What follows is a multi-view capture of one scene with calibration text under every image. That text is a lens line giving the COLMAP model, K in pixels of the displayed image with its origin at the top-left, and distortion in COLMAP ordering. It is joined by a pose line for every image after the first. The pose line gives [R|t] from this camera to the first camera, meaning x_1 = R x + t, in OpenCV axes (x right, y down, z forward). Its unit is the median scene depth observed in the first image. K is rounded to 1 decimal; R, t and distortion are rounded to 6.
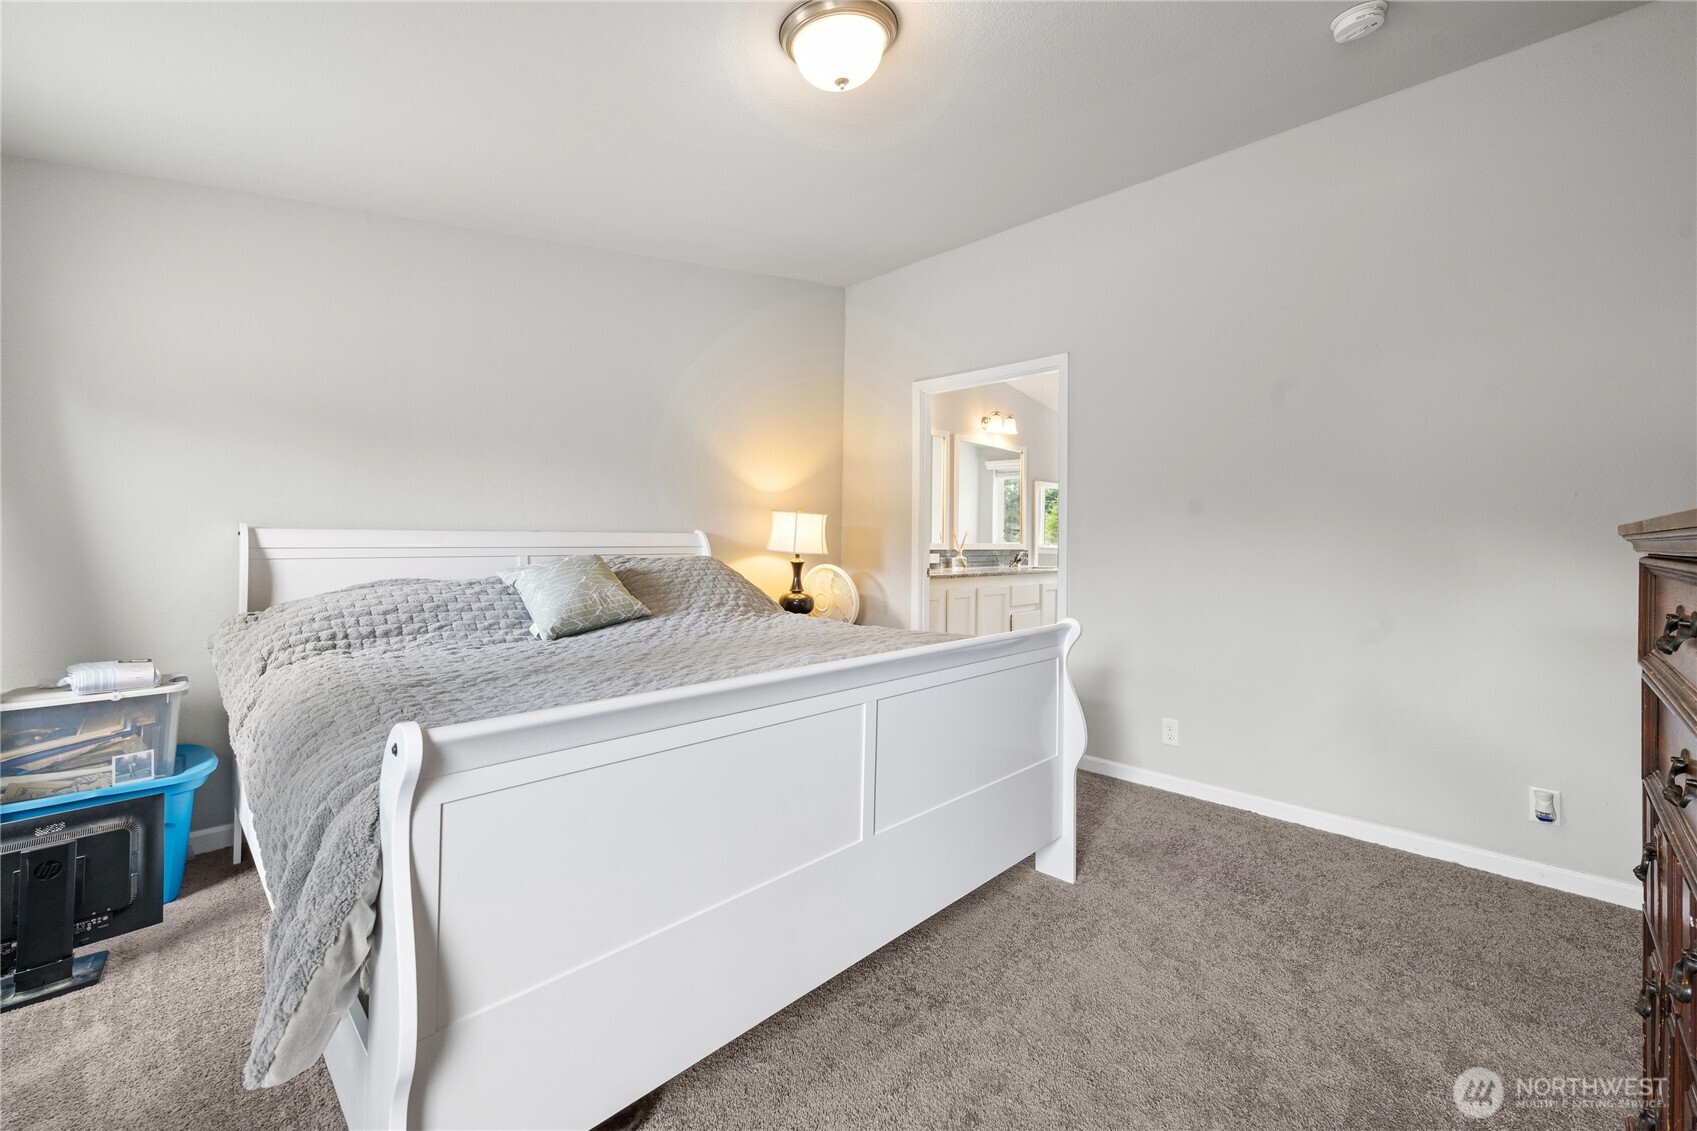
lens RADIAL K [[672.3, 0, 853.5], [0, 672.3, 536.4], [0, 0, 1]] dist [0.000536, -0.000753]
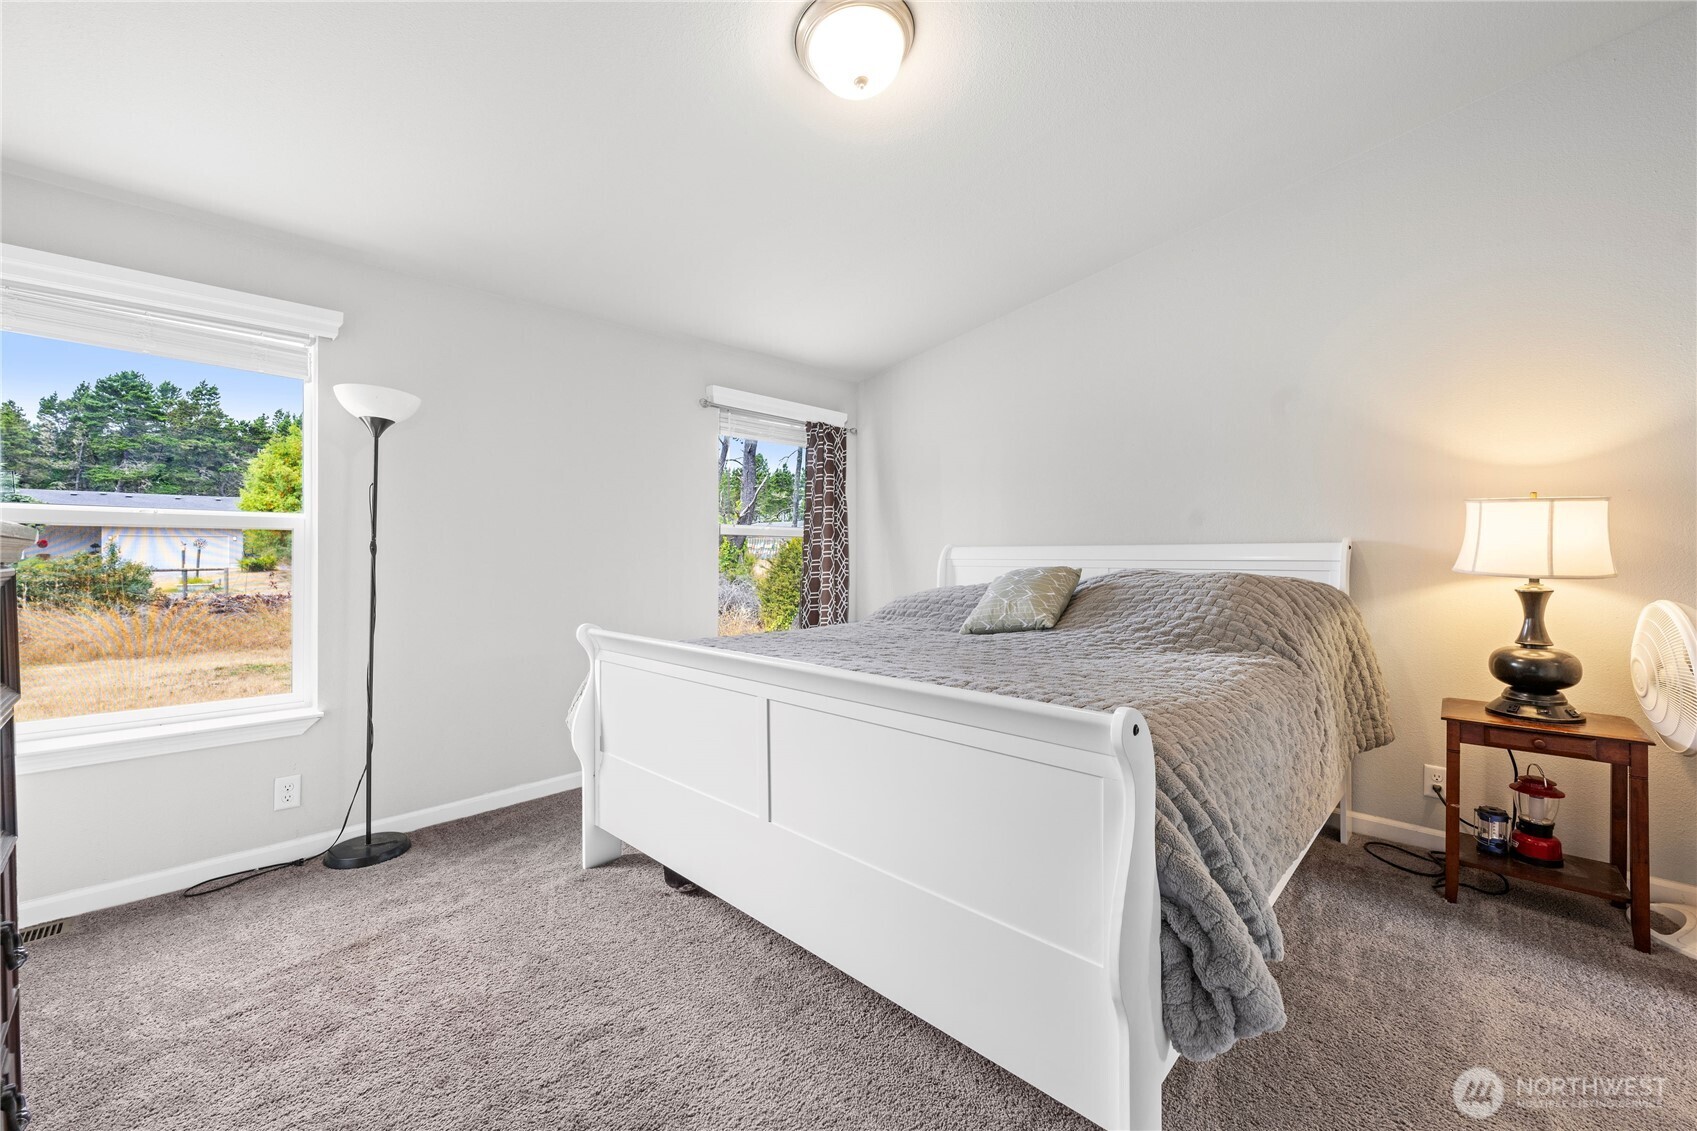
lens RADIAL K [[672.3, 0, 865.7], [0, 672.3, 555.5], [0, 0, 1]] dist [0.000536, -0.000753]
pose [[0.020293, 0.001257, -0.999793, 0.438491], [0.010626, 0.999942, 0.001473, 0.002377], [0.999738, -0.010653, 0.020278, 0.440000]]
